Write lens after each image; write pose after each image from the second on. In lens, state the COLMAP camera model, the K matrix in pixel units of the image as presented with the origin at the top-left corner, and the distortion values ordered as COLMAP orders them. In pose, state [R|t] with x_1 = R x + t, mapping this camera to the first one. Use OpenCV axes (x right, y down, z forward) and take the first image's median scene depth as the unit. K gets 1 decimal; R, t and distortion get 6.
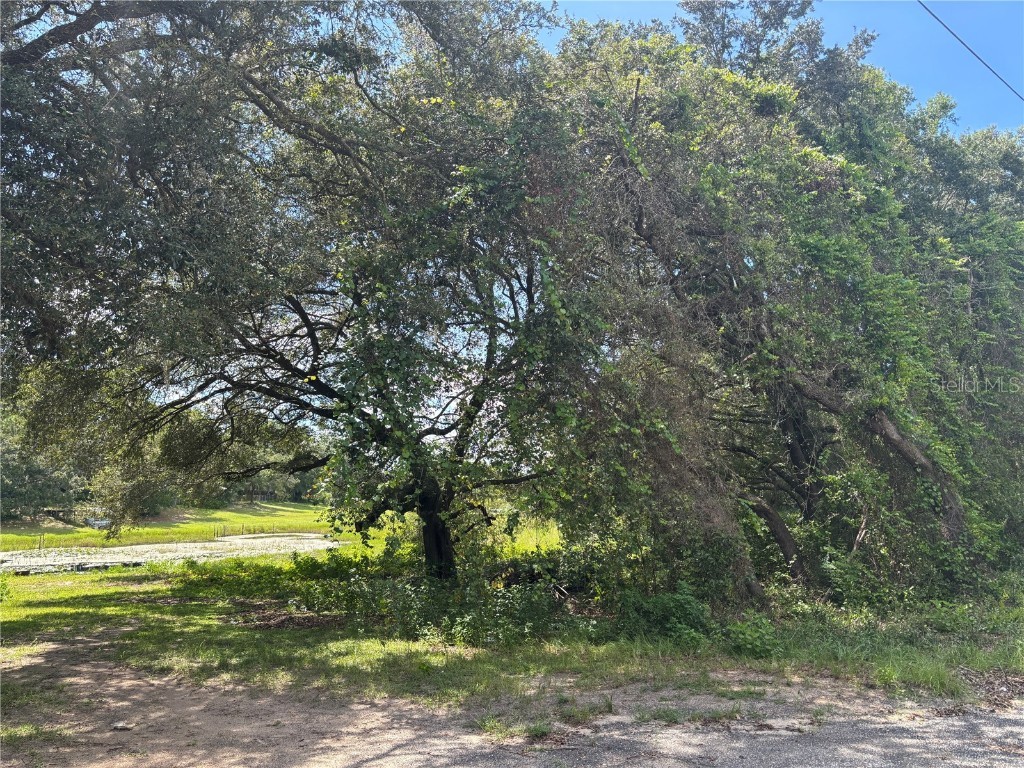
lens RADIAL K [[763.9, 0, 516.7], [0, 763.9, 407.9], [0, 0, 1]] dist [0.014081, -0.051148]
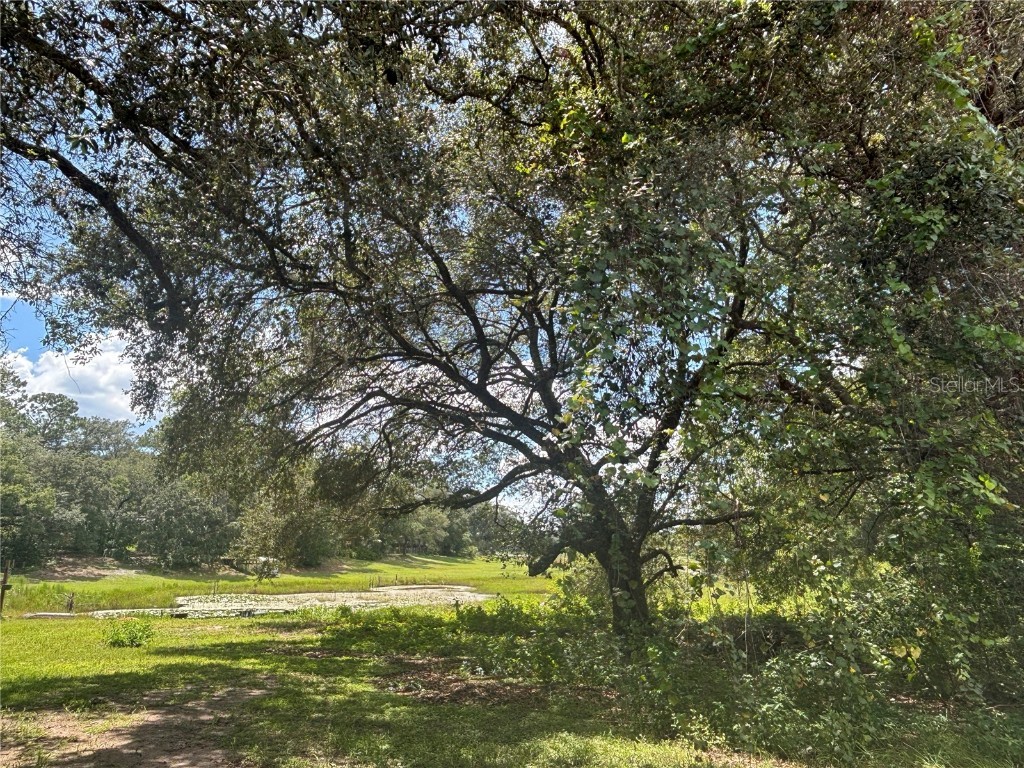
lens RADIAL K [[739.9, 0, 512.0], [0, 739.9, 384.0], [0, 0, 1]] dist [-0.032215, 0.003384]
pose [[0.982129, -0.030446, -0.185729, -0.051071], [0.009855, 0.993794, -0.110796, 0.029558], [0.187950, 0.106986, 0.976334, 0.130634]]
